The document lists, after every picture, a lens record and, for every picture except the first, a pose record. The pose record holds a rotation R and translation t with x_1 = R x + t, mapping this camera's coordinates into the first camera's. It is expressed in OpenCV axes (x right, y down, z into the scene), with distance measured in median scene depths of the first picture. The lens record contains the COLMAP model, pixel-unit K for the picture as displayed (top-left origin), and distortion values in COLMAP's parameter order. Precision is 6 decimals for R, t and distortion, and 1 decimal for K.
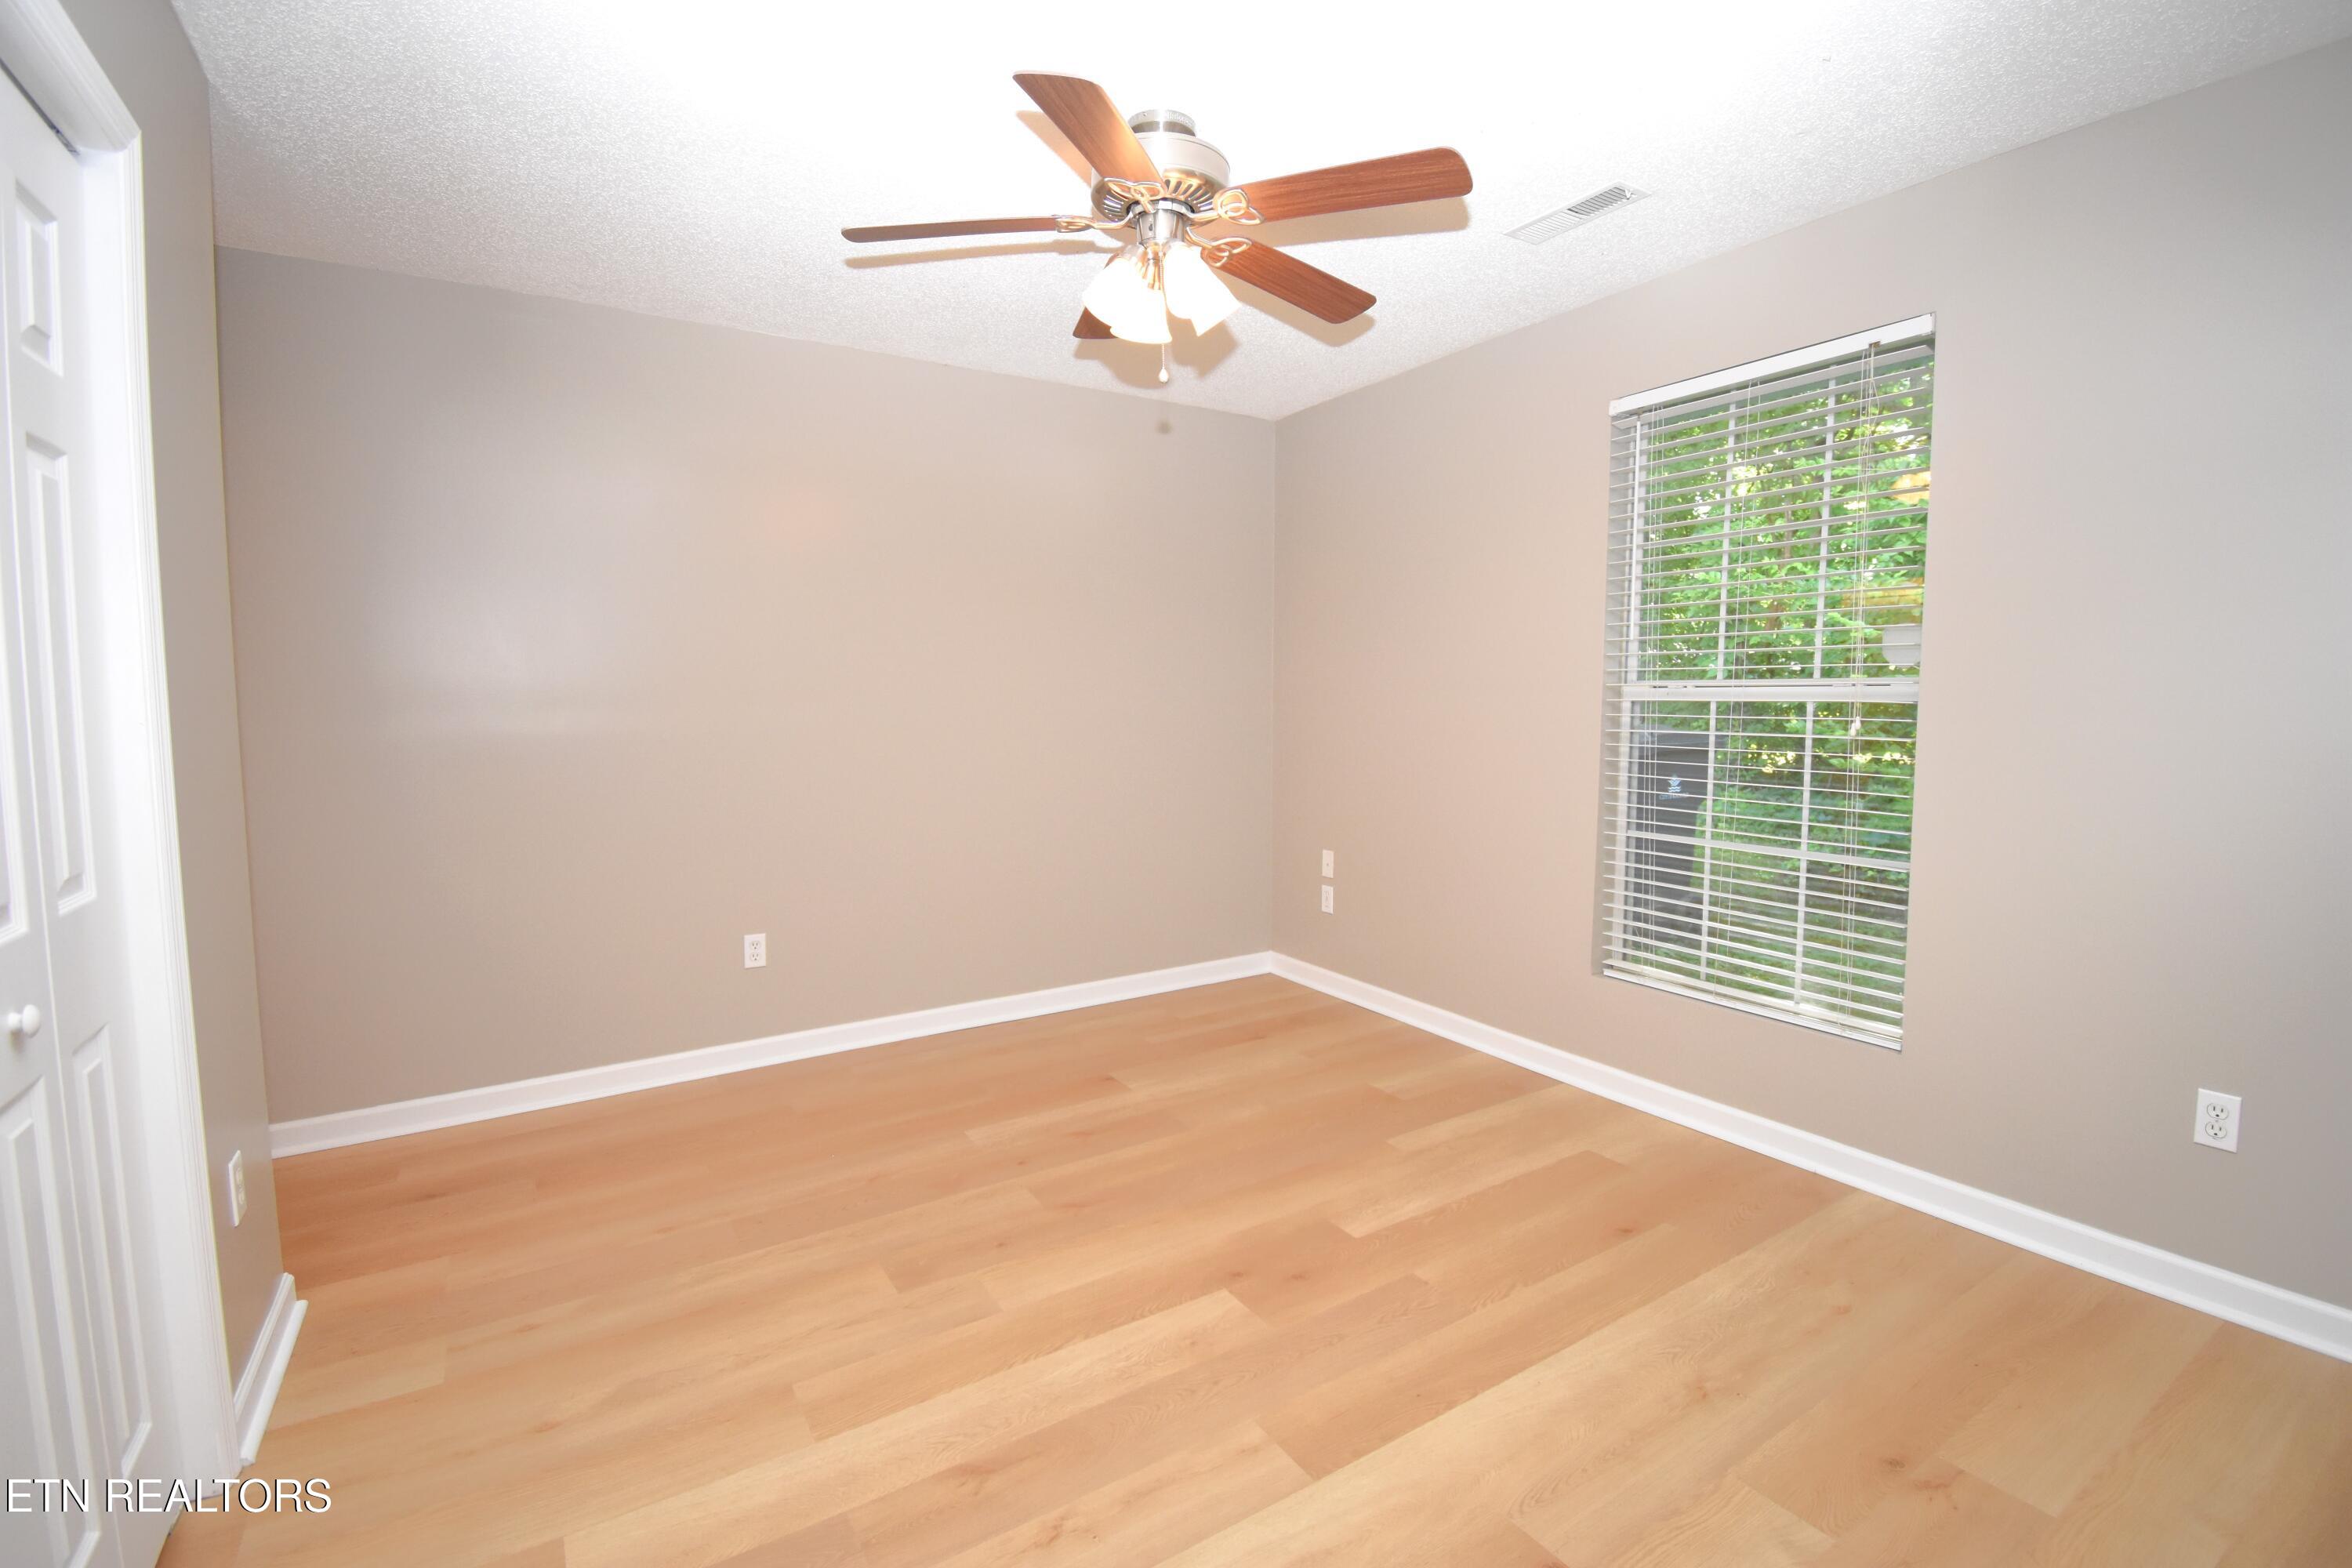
lens RADIAL K [[1042.2, 0, 1176.0], [0, 1042.2, 784.0], [0, 0, 1]] dist [-0.000792, -0.000435]
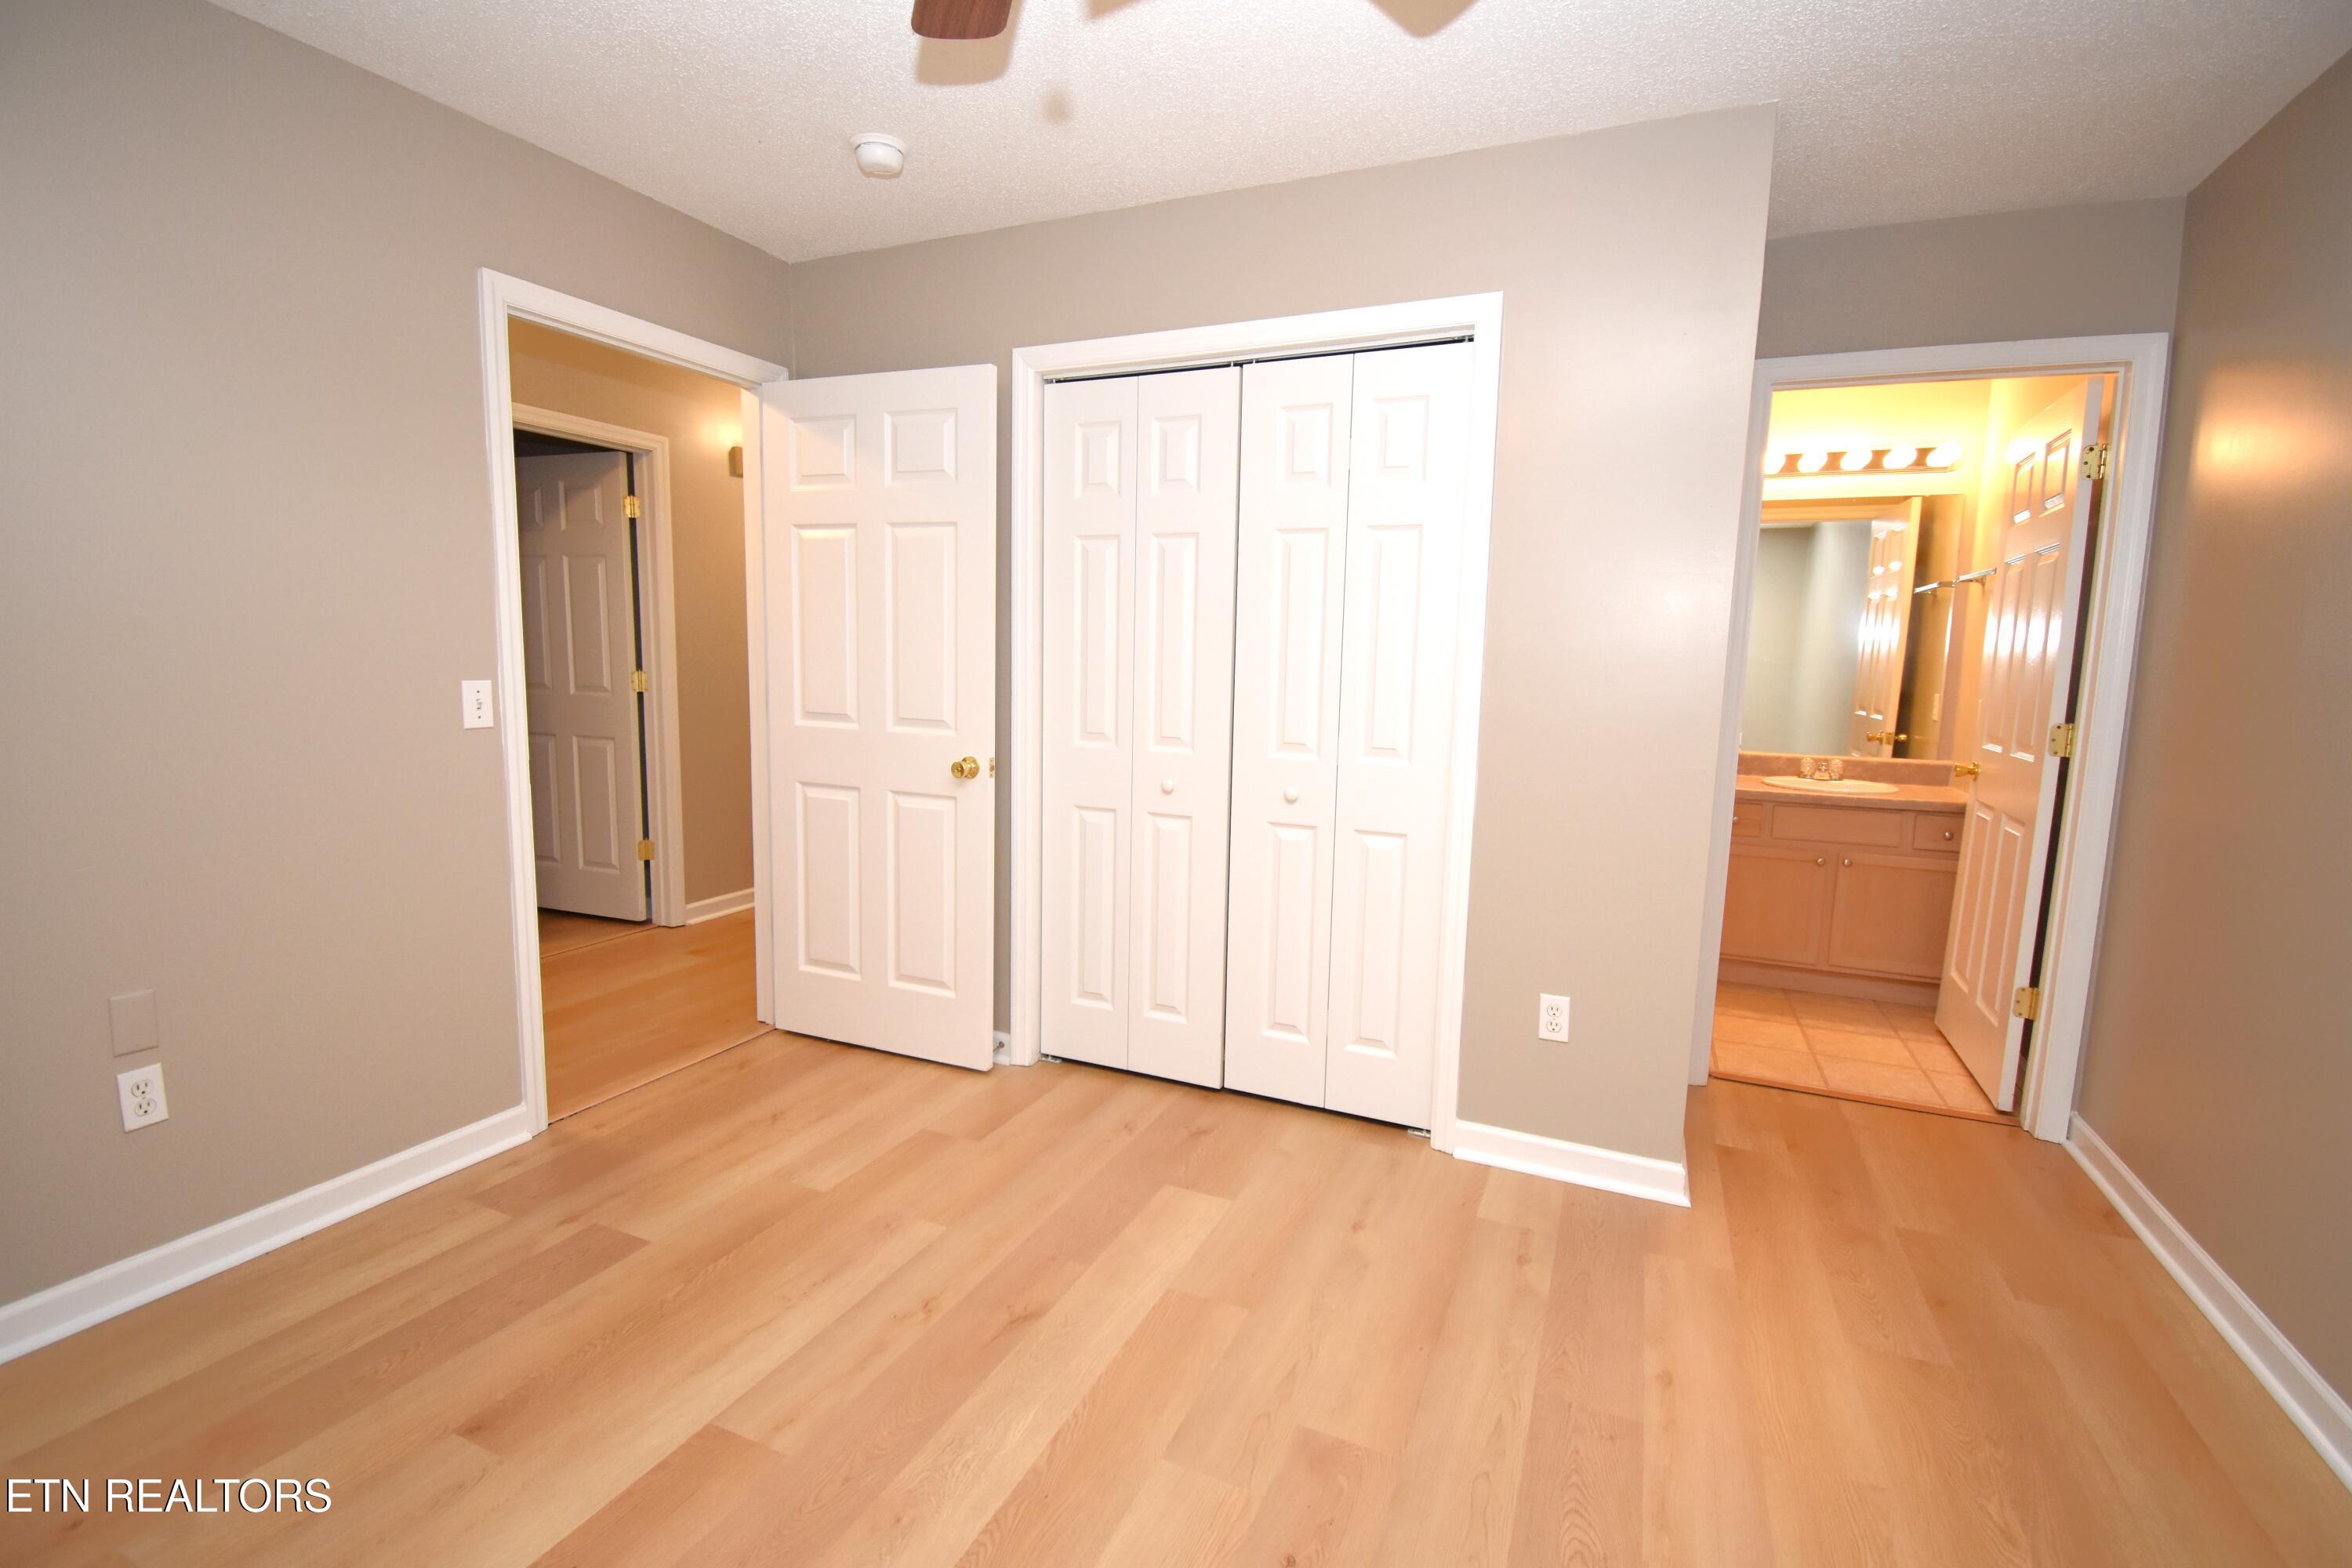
lens RADIAL K [[1042.2, 0, 1176.0], [0, 1042.2, 784.0], [0, 0, 1]] dist [-0.000792, -0.000435]
pose [[-0.826492, 0.061764, -0.559550, 0.254127], [-0.066430, 0.976318, 0.205889, -0.158267], [0.559016, 0.207337, -0.802816, 1.713840]]
